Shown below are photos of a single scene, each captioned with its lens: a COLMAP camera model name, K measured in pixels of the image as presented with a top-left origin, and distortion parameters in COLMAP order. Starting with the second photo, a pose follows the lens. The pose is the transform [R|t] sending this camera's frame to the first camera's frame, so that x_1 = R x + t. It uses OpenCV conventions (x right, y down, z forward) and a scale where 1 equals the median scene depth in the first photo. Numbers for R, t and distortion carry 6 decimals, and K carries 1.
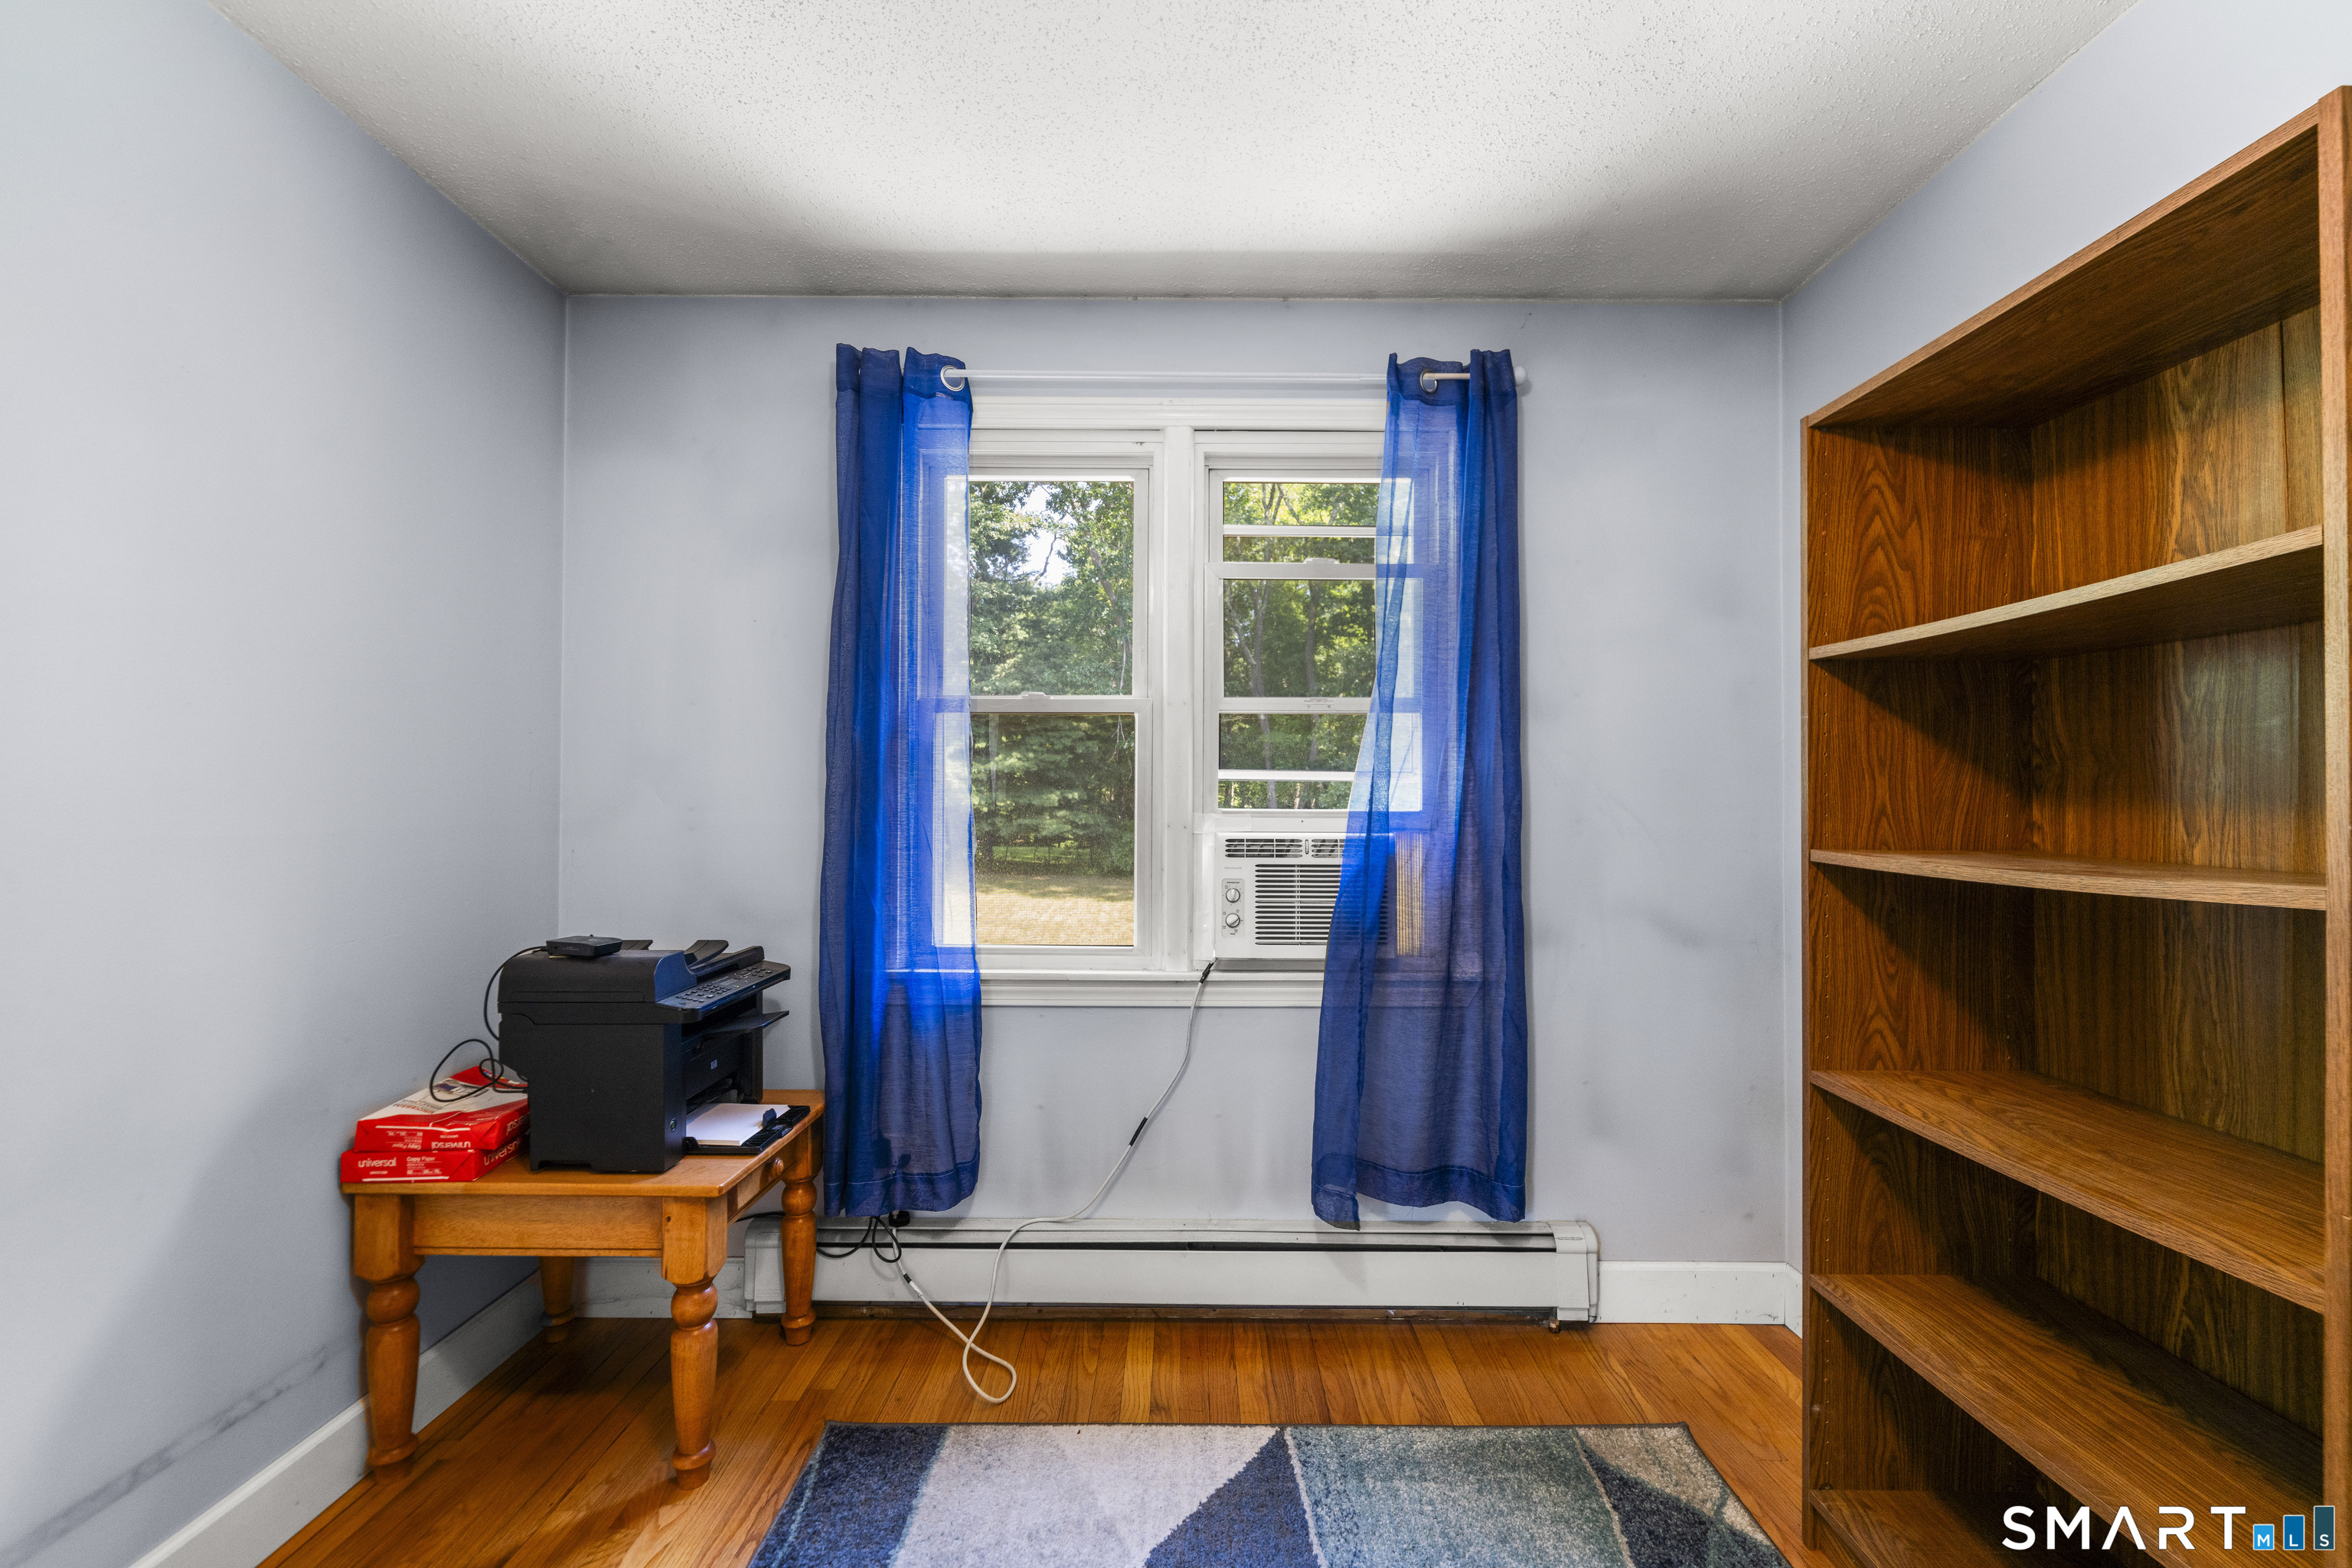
lens RADIAL K [[1003.0, 0, 1196.0], [0, 1003.0, 787.5], [0, 0, 1]] dist [-0.002585, 0.000545]
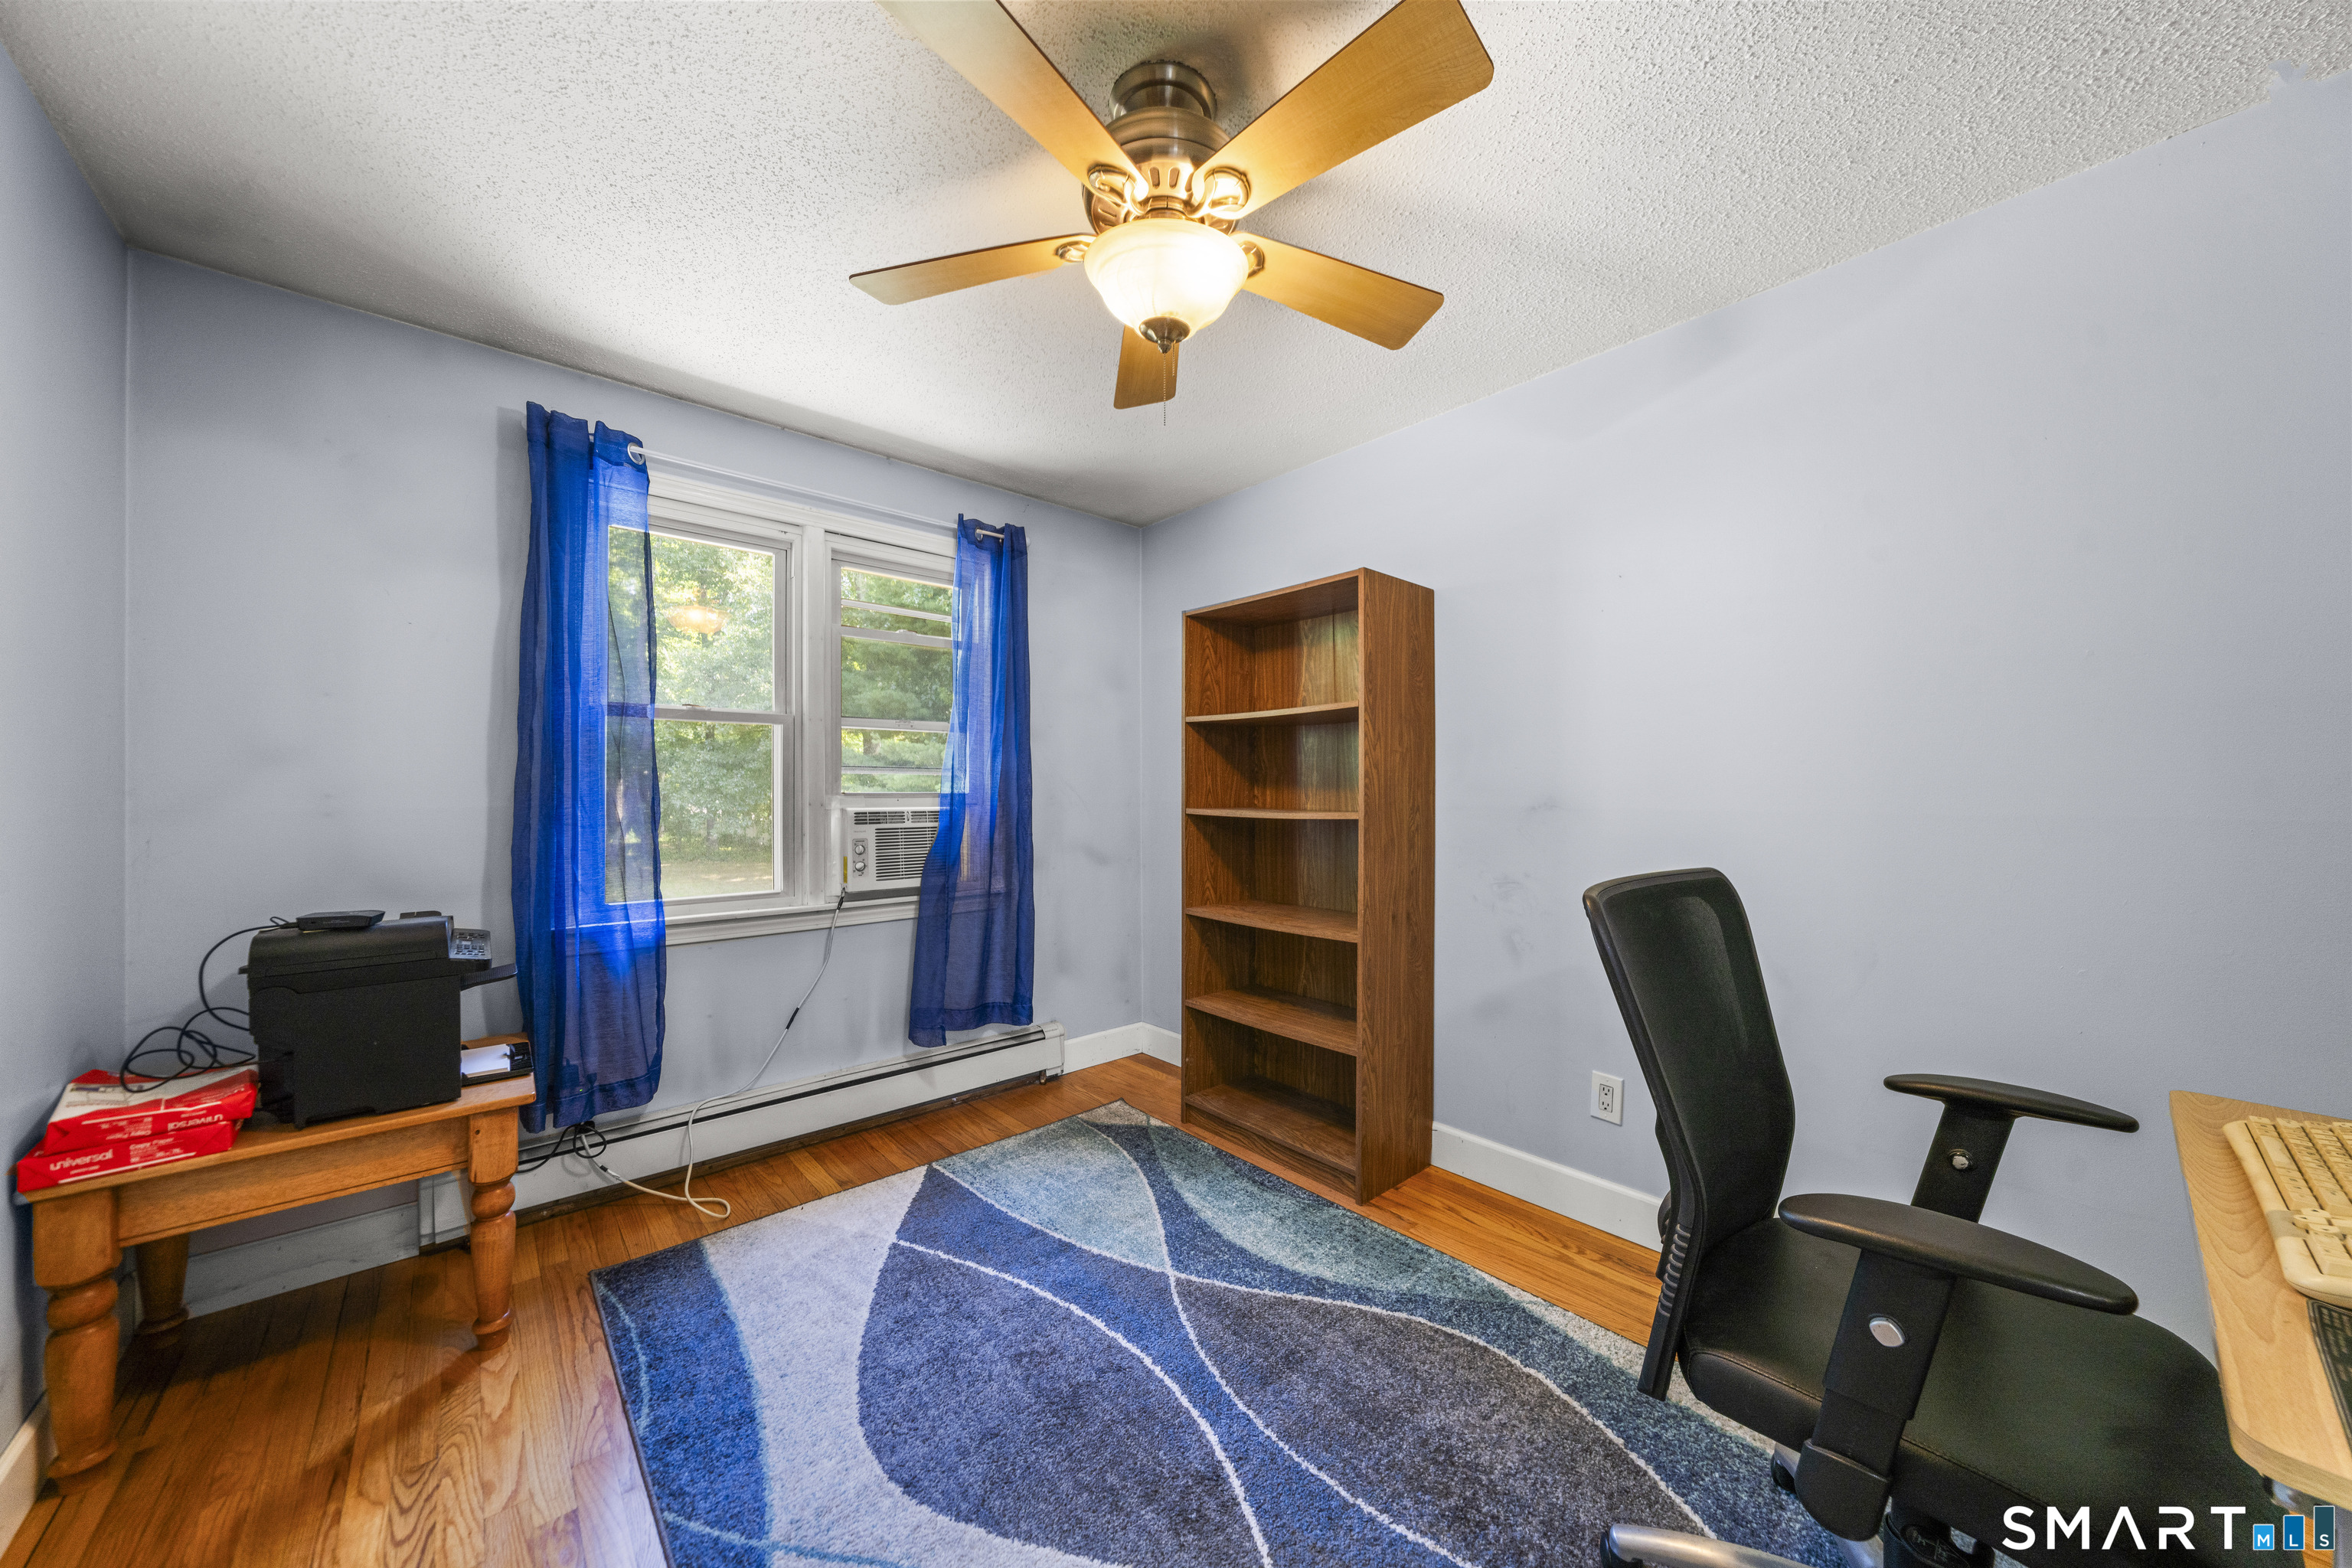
lens RADIAL K [[806.0, 0, 1182.1], [0, 806.0, 788.2], [0, 0, 1]] dist [-0.006129, 0.000050]
pose [[0.741664, -0.003057, 0.670764, -0.442790], [-0.005935, 0.999921, 0.011120, -0.001632], [-0.670745, -0.012228, 0.741587, -0.235017]]
